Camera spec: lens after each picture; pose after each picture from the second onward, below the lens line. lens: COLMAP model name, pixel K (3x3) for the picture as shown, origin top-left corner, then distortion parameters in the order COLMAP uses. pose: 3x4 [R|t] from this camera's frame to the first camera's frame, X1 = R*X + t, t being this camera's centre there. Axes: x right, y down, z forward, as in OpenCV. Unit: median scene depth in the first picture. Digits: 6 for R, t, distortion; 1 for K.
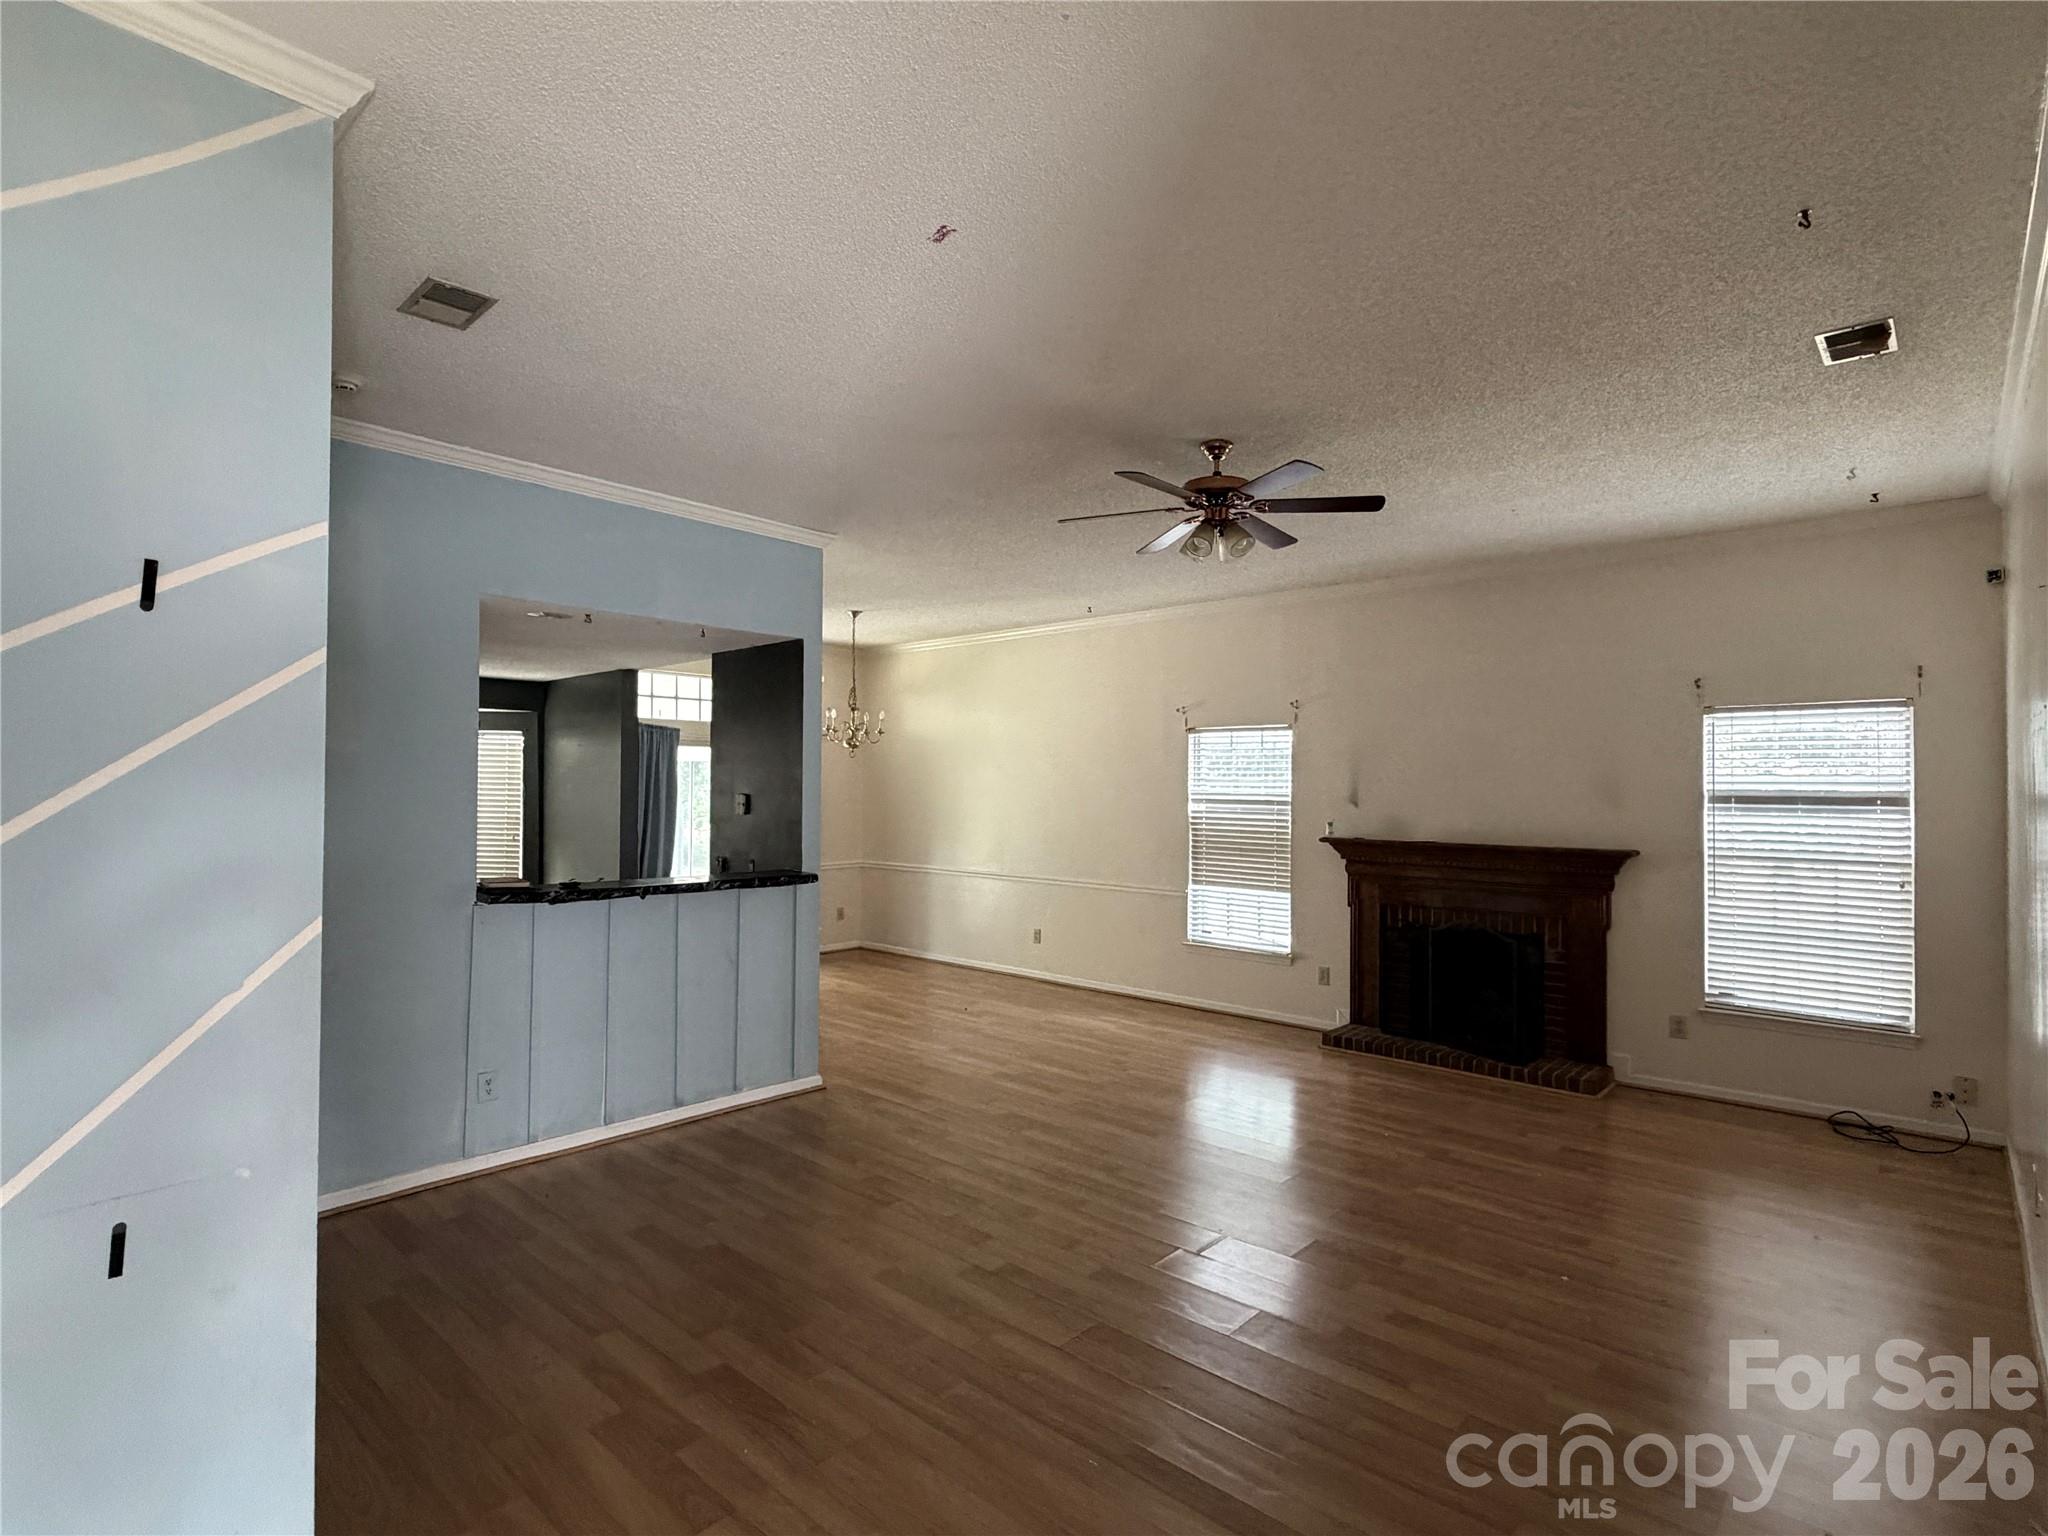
lens RADIAL K [[1015.2, 0, 1024.0], [0, 1015.2, 768.0], [0, 0, 1]] dist [-0.009382, -0.000211]
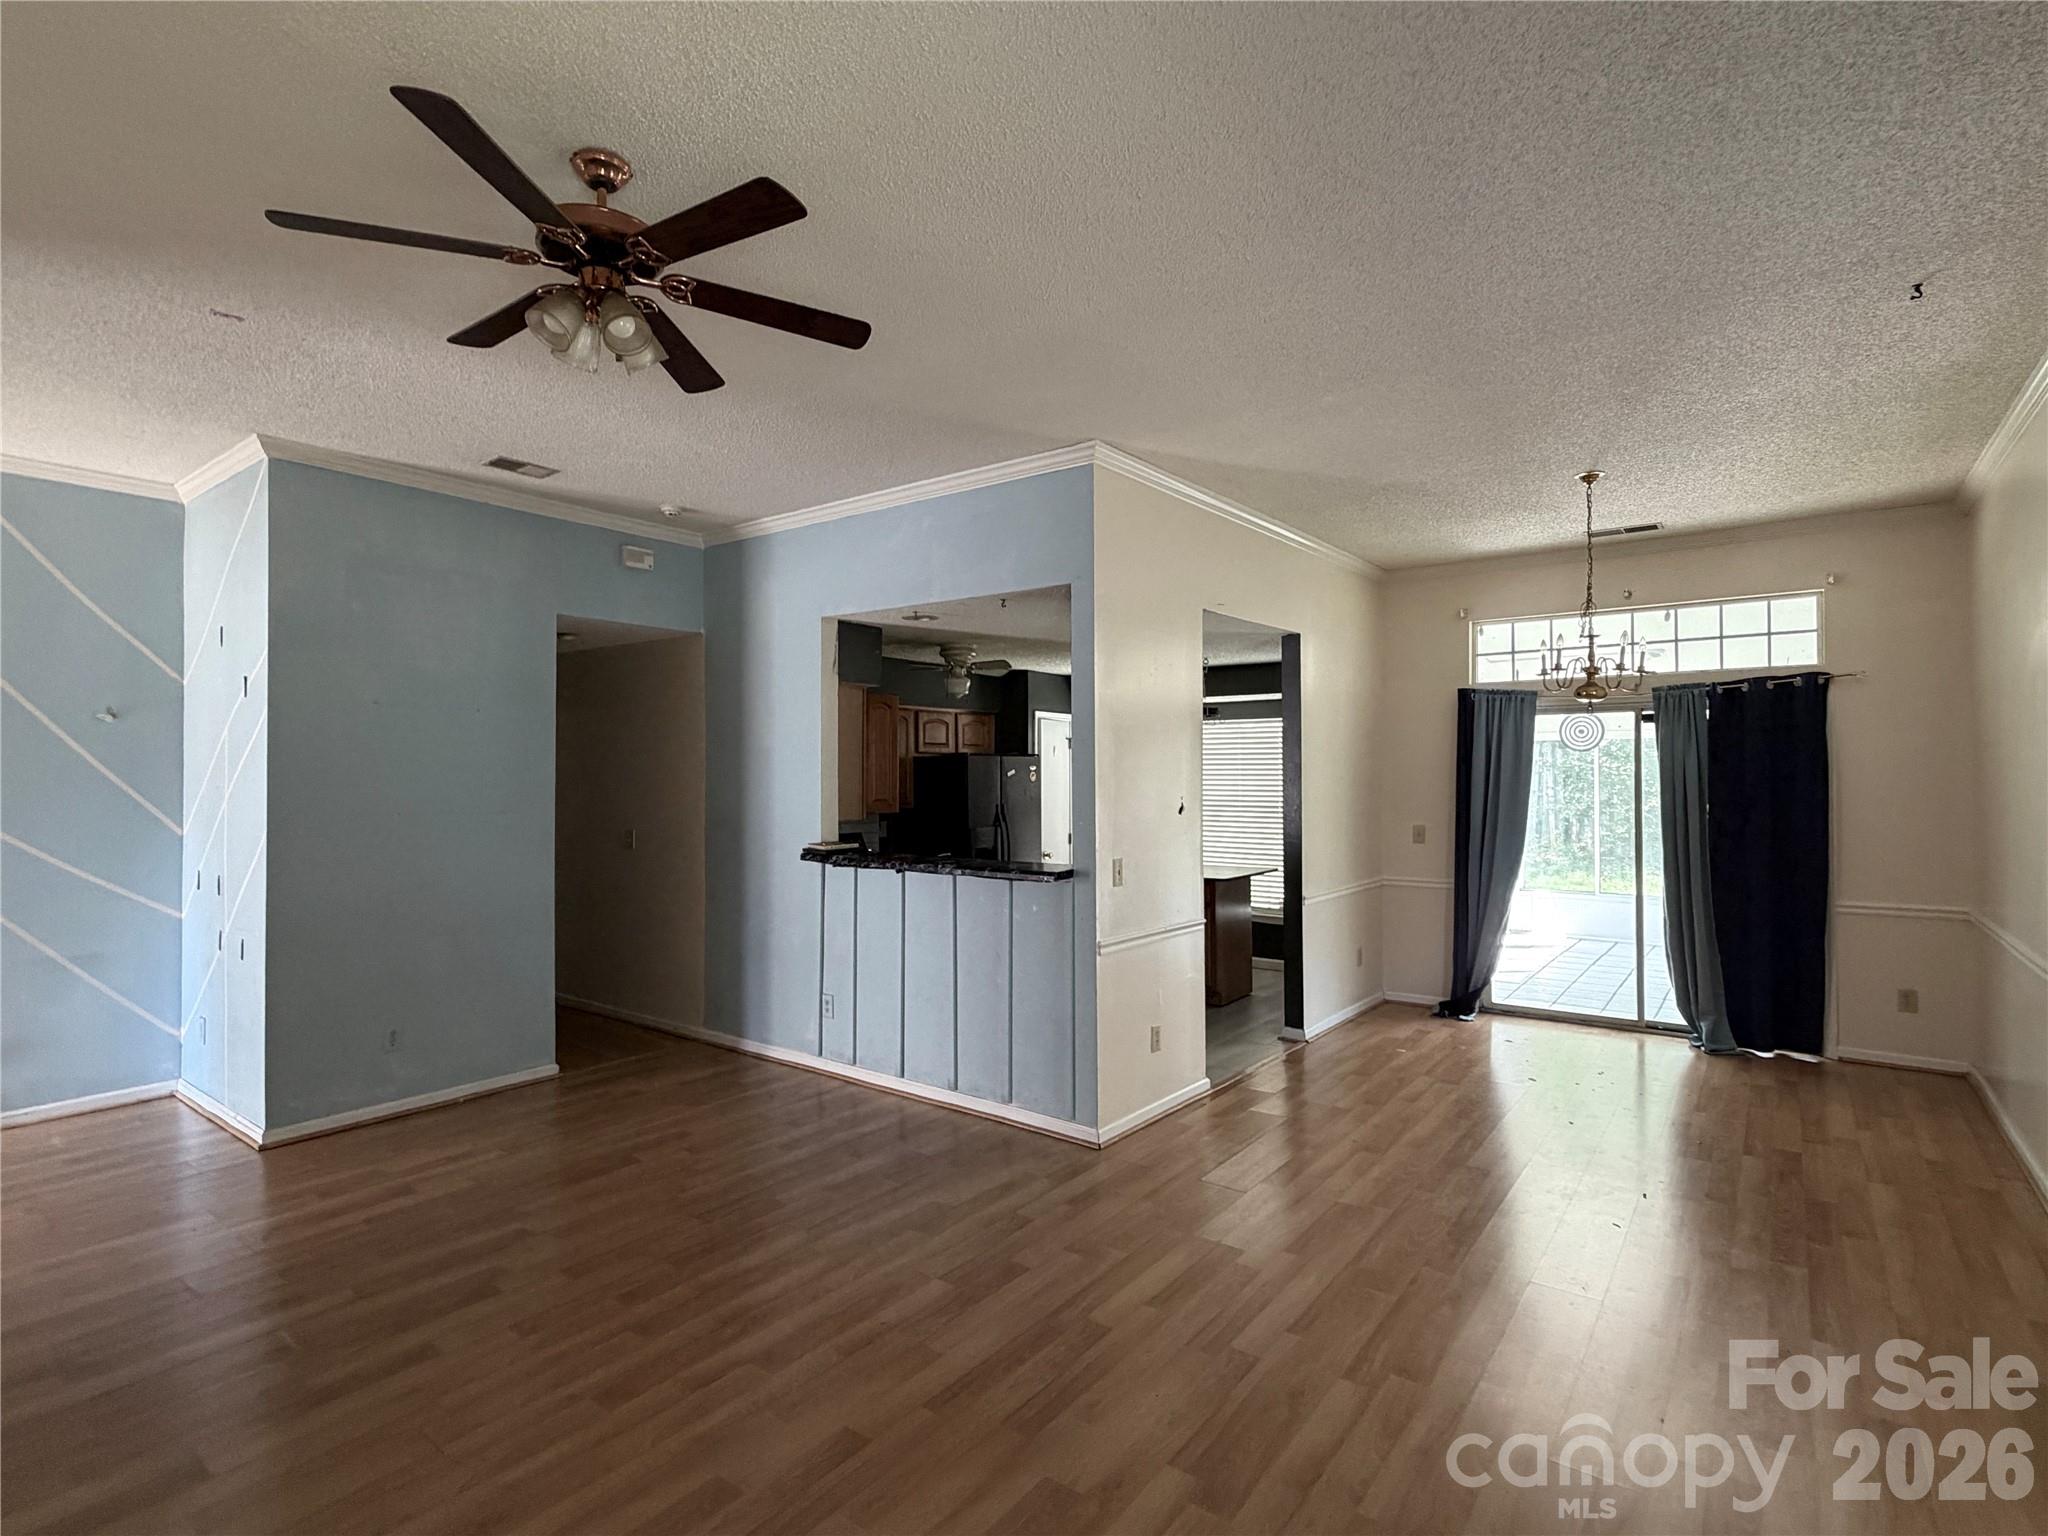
lens RADIAL K [[1015.2, 0, 1024.0], [0, 1015.2, 768.0], [0, 0, 1]] dist [-0.009382, -0.000211]
pose [[0.086188, -0.012055, -0.996206, 0.664223], [0.020013, 0.999746, -0.010366, 0.032937], [0.996078, -0.019044, 0.086408, 1.006637]]
